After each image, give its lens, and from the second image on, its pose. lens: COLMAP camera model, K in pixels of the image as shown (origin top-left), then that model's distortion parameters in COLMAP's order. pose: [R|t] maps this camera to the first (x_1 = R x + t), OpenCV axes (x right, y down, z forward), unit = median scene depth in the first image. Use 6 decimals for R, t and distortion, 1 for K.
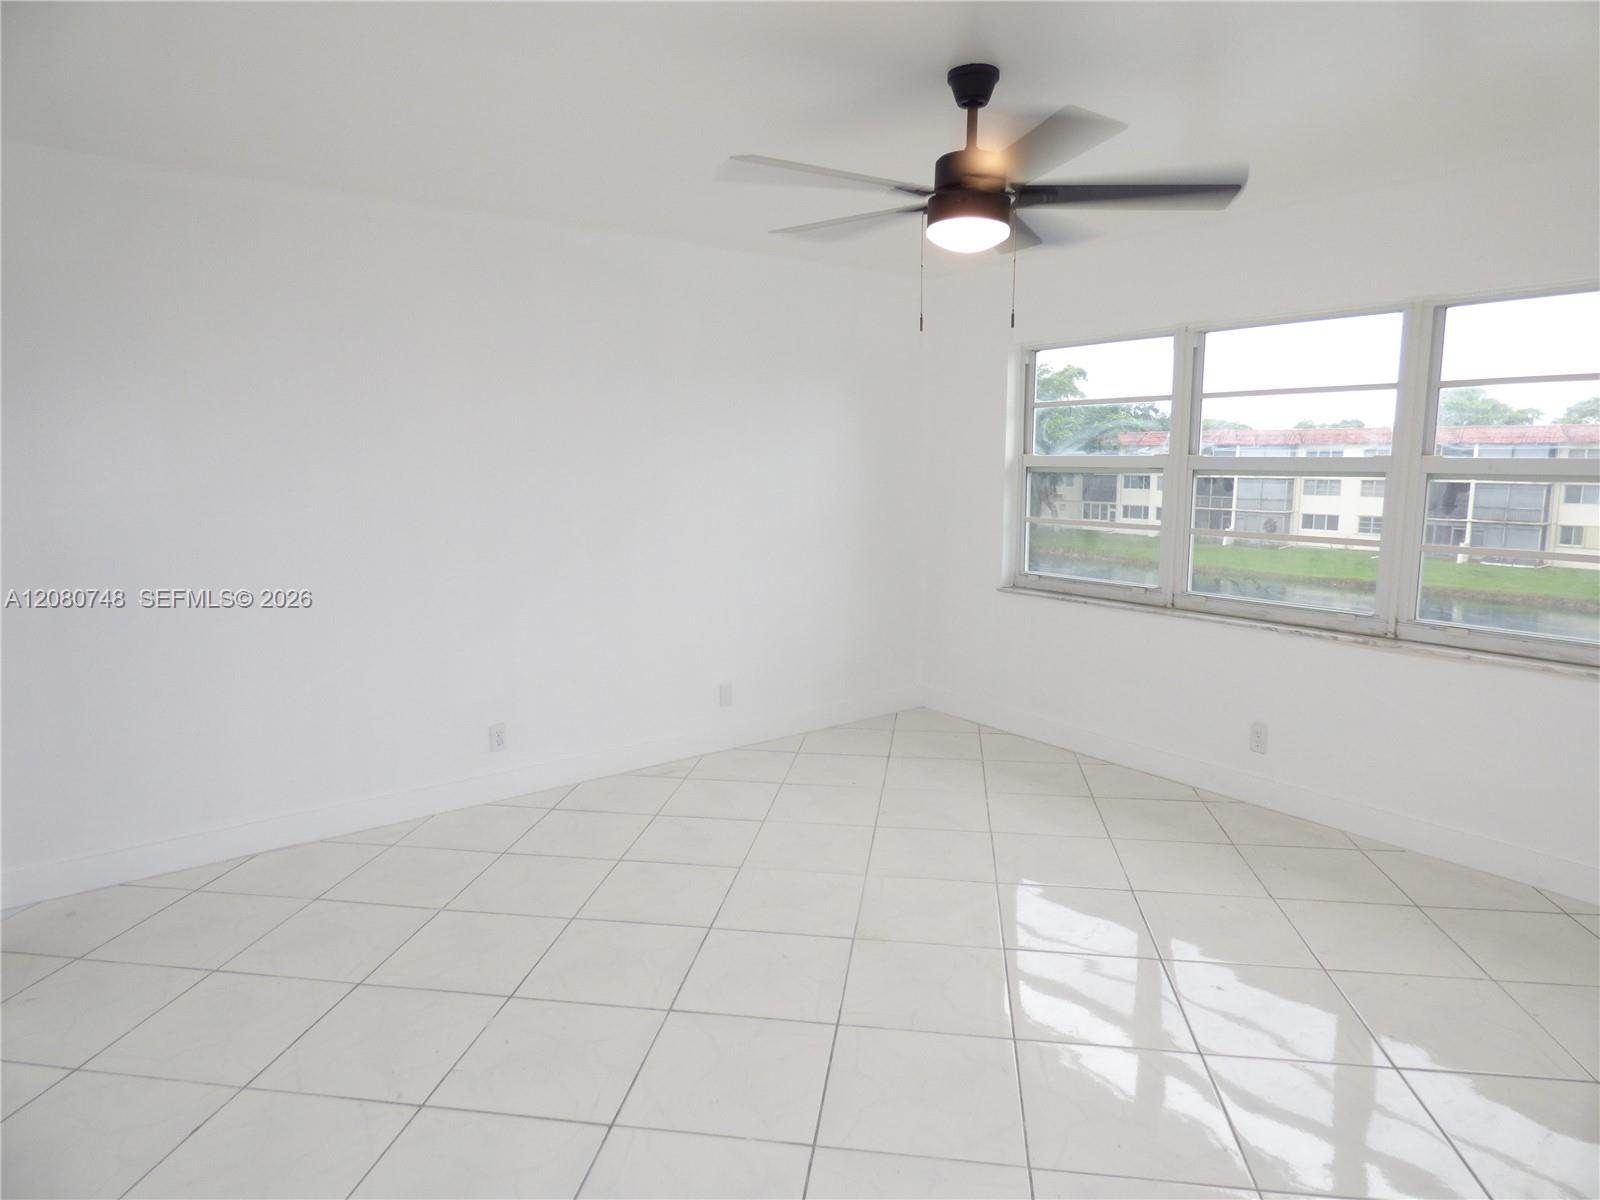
lens RADIAL K [[998.5, 0, 800.0], [0, 998.5, 600.0], [0, 0, 1]] dist [0.049898, -0.083200]
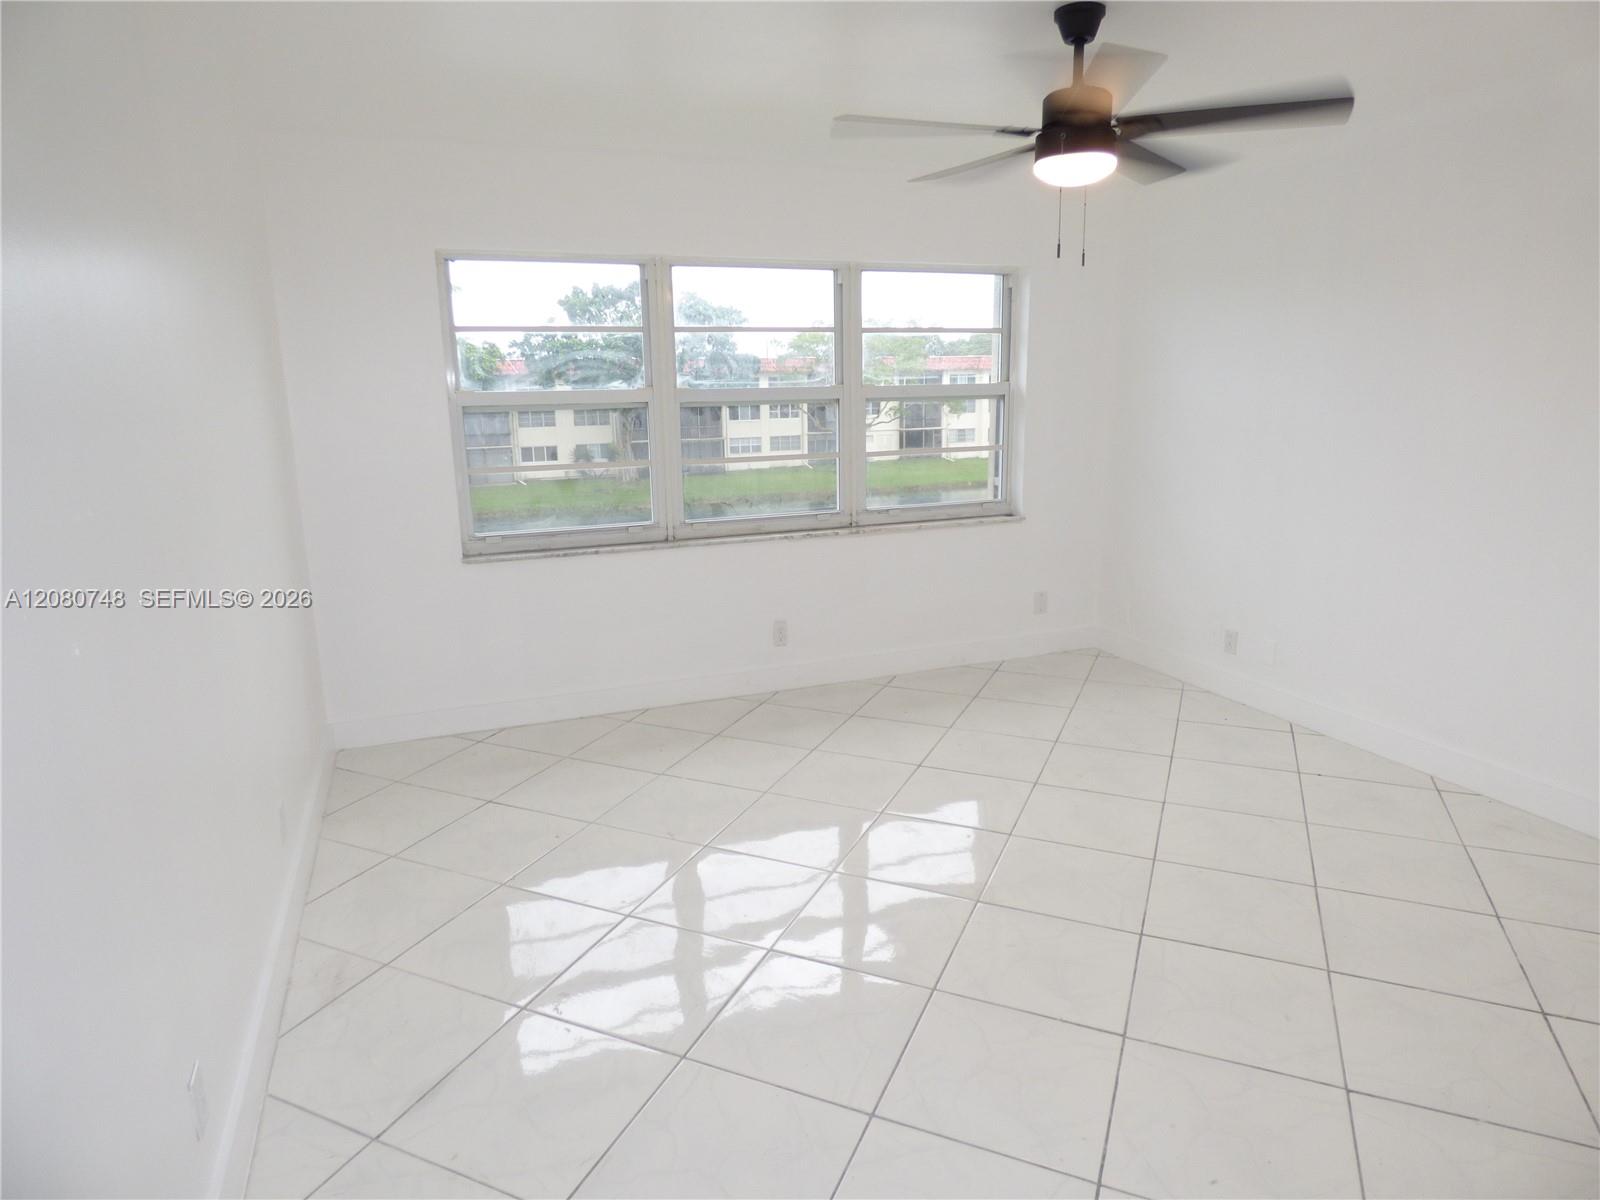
lens RADIAL K [[967.3, 0, 800.0], [0, 967.3, 600.0], [0, 0, 1]] dist [0.047812, 0.000964]
pose [[0.258901, -0.217067, 0.941197, -0.519400], [0.157040, 0.970916, 0.180722, -0.088118], [-0.953052, 0.101017, 0.285460, 0.584080]]
